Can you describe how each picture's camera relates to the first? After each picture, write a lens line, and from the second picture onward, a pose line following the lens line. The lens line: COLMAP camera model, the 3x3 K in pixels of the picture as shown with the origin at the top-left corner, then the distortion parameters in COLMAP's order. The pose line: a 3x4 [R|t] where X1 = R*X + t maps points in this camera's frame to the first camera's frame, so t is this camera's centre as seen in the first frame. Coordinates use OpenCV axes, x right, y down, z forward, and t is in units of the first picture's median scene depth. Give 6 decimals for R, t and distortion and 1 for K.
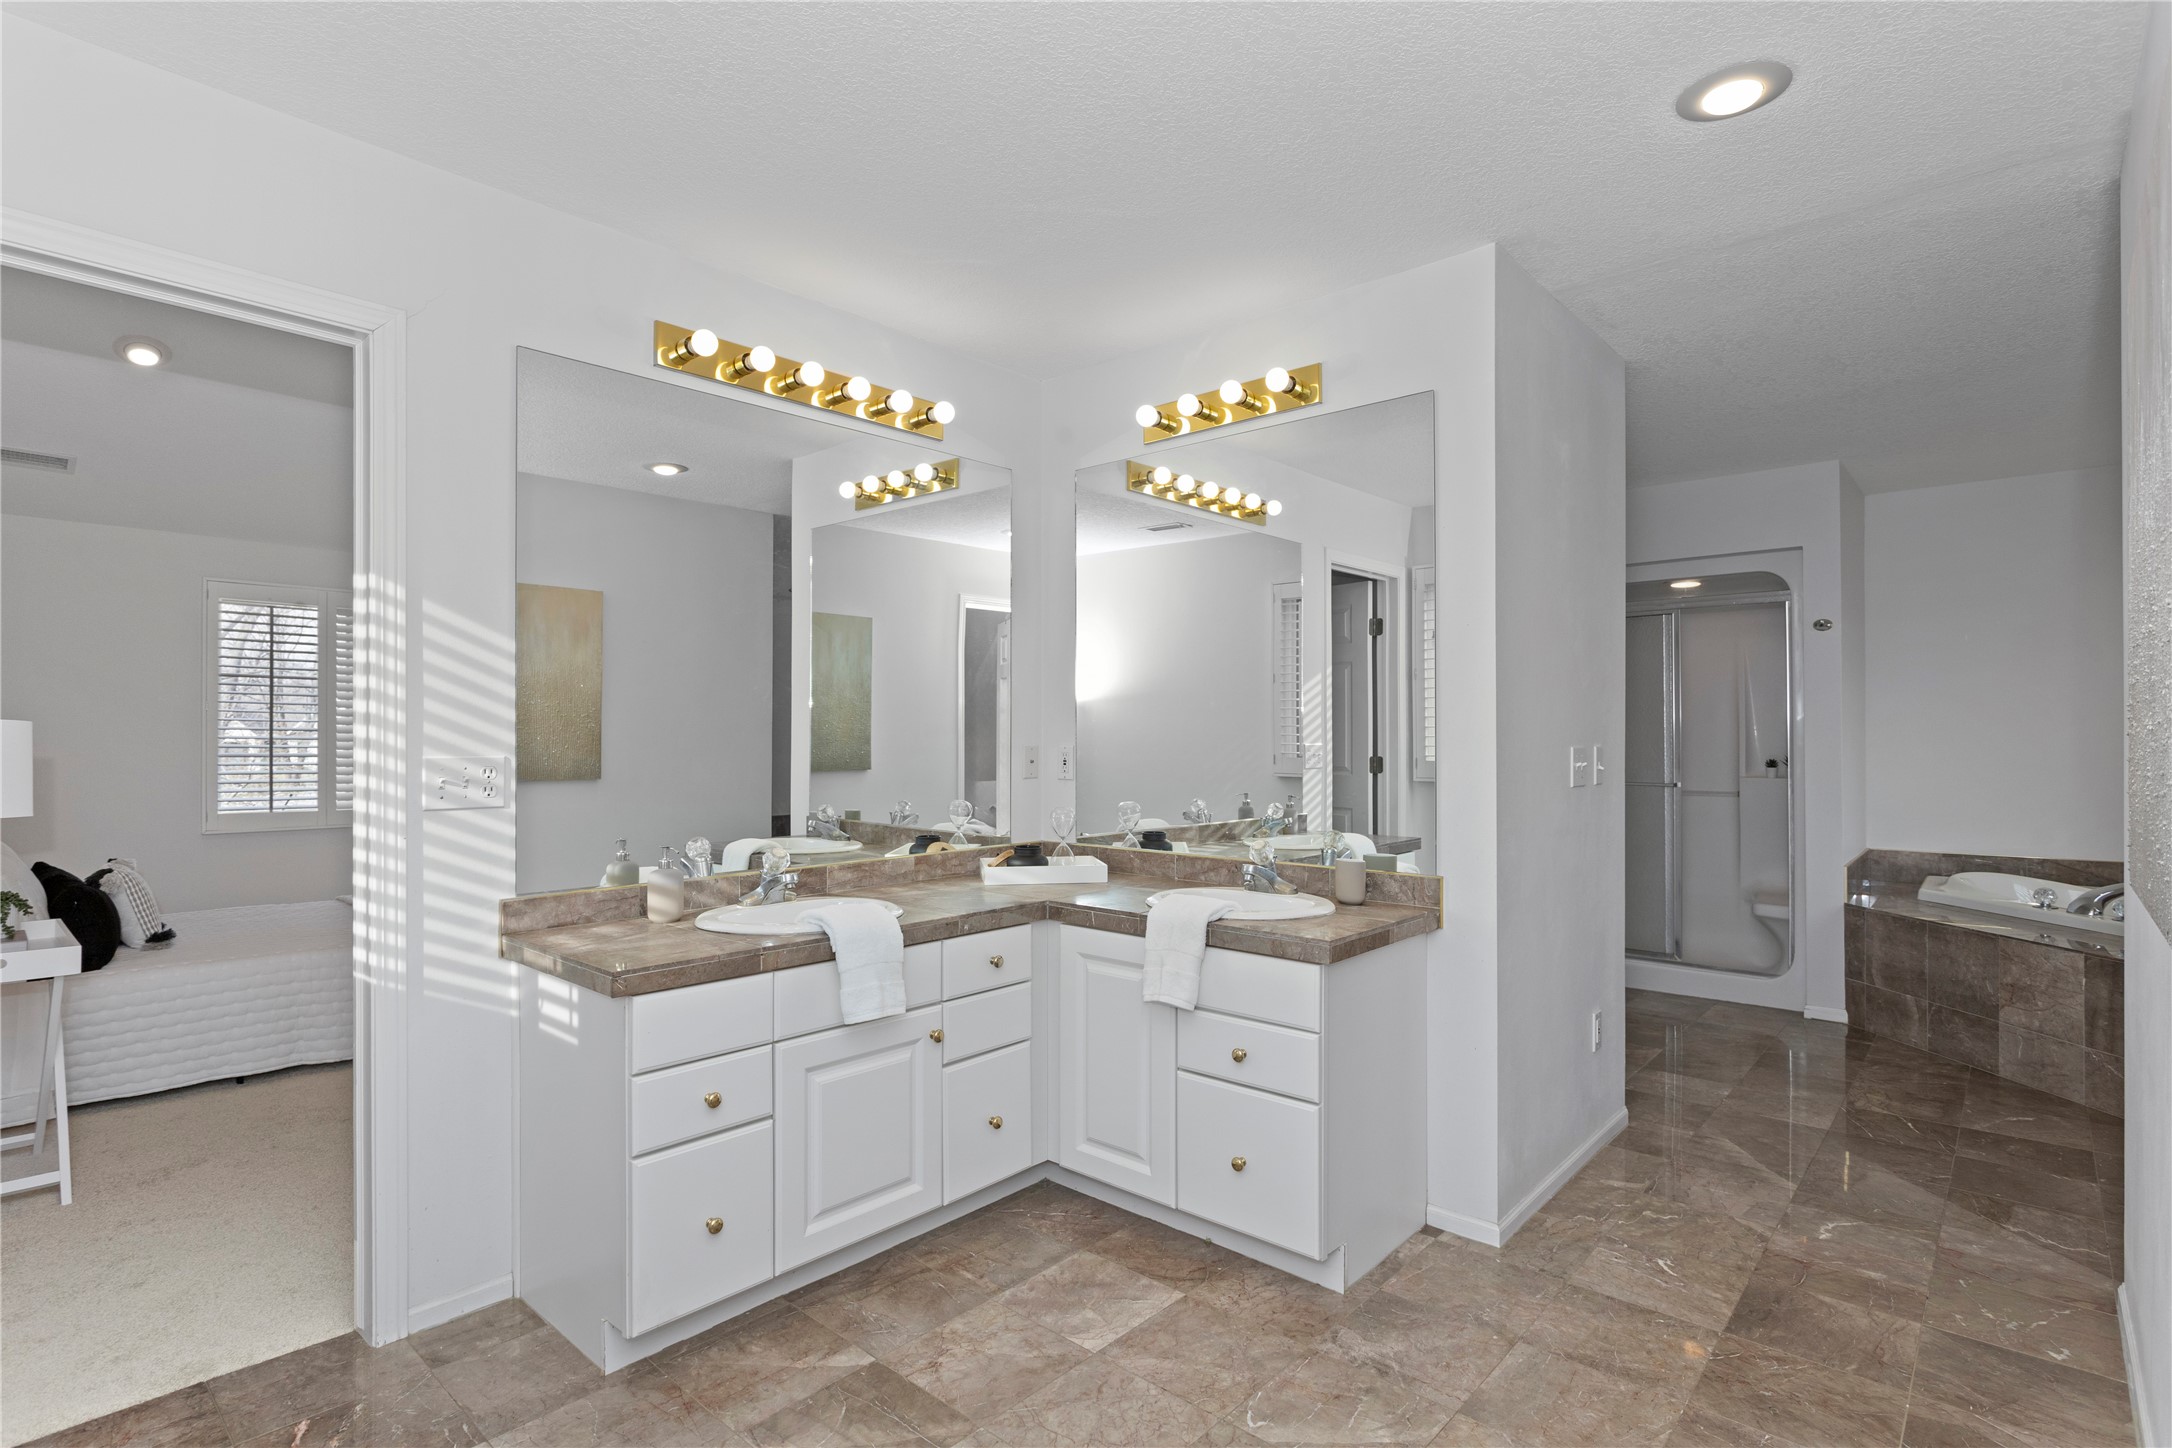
lens RADIAL K [[1069.0, 0, 1080.1], [0, 1069.0, 727.5], [0, 0, 1]] dist [-0.014302, 0.007684]
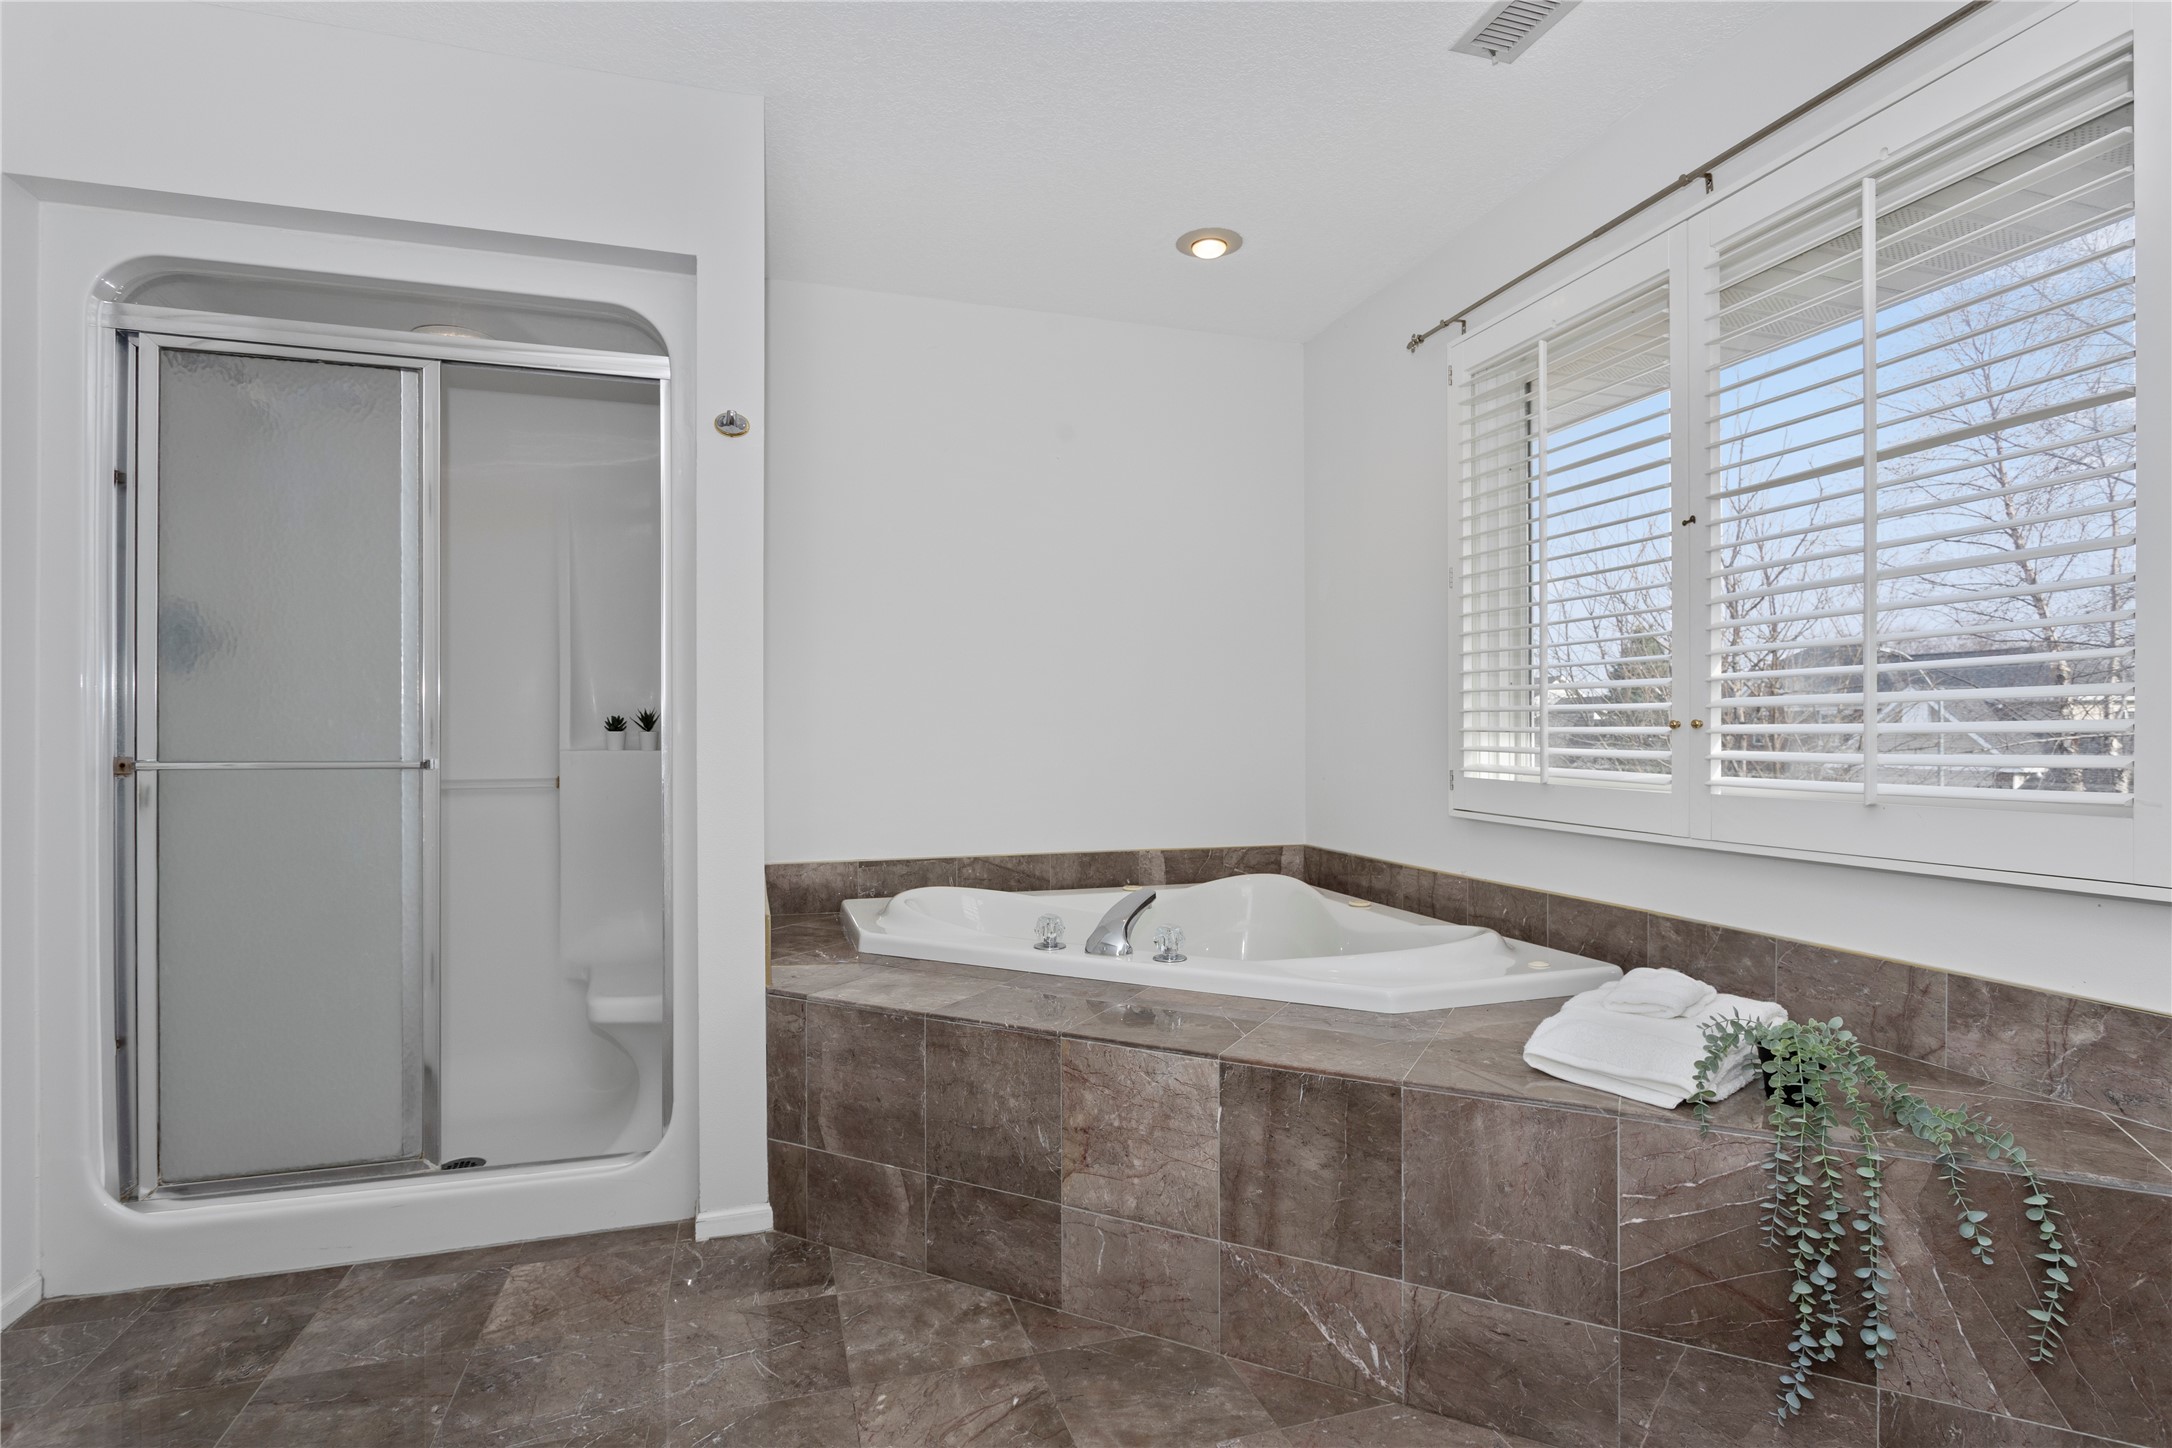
lens RADIAL K [[1069.0, 0, 1080.1], [0, 1069.0, 727.5], [0, 0, 1]] dist [-0.014302, 0.007684]
pose [[0.516915, 0.004295, 0.856026, 0.459322], [-0.004379, 0.999988, -0.002373, 0.053922], [-0.856025, -0.002522, 0.516928, 0.772768]]
